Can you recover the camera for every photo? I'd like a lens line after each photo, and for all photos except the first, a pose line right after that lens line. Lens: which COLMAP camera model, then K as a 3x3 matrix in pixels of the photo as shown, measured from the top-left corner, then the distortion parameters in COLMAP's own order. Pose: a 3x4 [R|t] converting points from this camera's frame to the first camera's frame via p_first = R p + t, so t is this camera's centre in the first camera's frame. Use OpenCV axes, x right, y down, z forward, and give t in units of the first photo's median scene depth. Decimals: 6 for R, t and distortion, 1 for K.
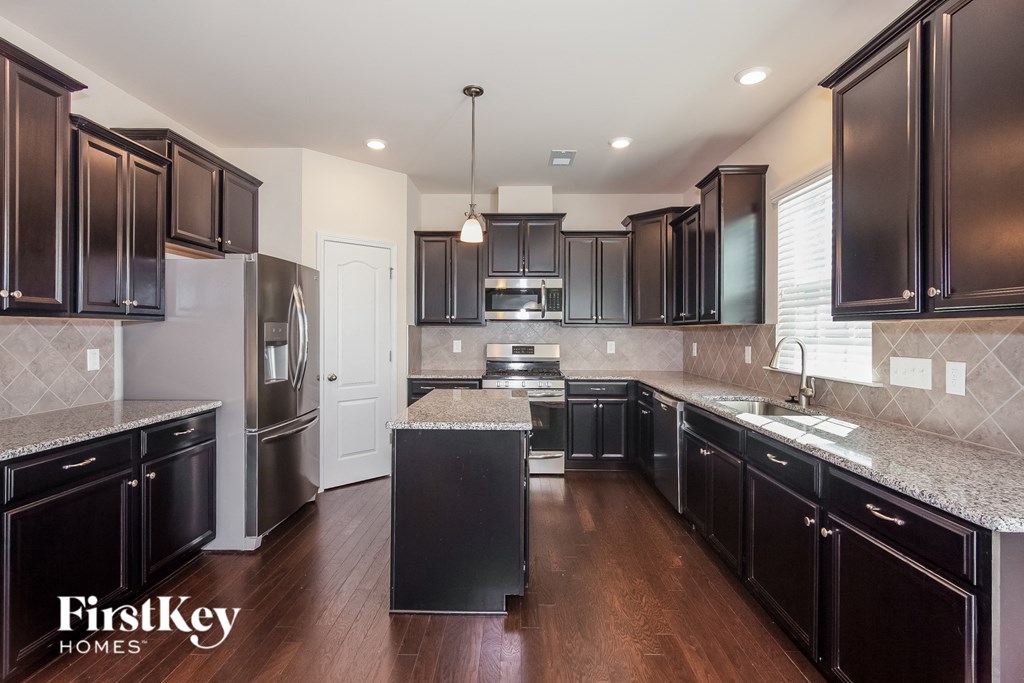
lens RADIAL K [[492.6, 0, 510.5], [0, 492.6, 328.6], [0, 0, 1]] dist [0.002060, 0.000473]
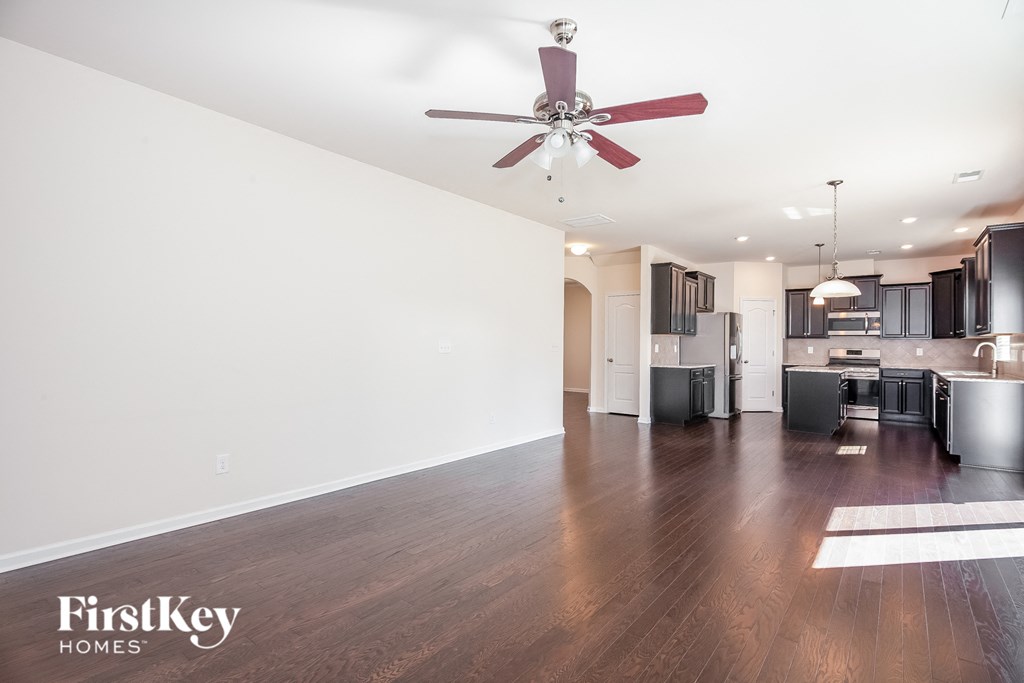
lens RADIAL K [[494.8, 0, 512.0], [0, 494.8, 341.5], [0, 0, 1]] dist [-0.005349, -0.000578]
pose [[0.800435, 0.003476, -0.599409, 0.114852], [-0.007448, 0.999964, -0.004148, 0.023041], [0.599373, 0.007784, 0.800432, -1.258068]]
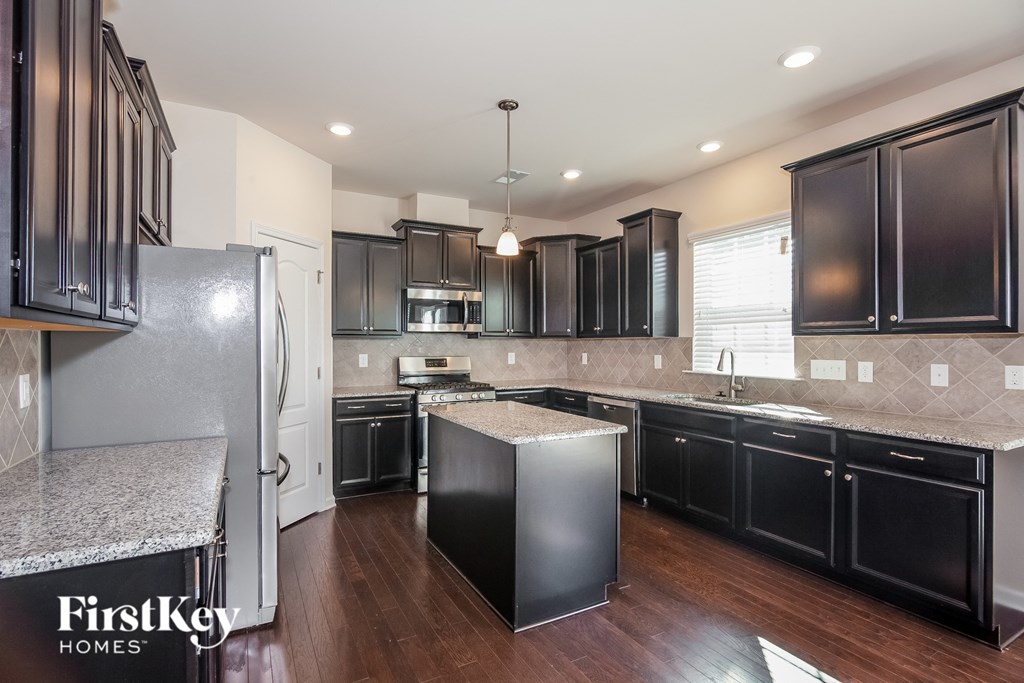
lens RADIAL K [[494.8, 0, 512.0], [0, 494.8, 341.5], [0, 0, 1]] dist [-0.005349, -0.000578]
pose [[0.867568, -0.002147, 0.497313, -0.368809], [0.001393, 0.999997, 0.001888, -0.000630], [-0.497316, -0.000945, 0.867569, 0.079690]]
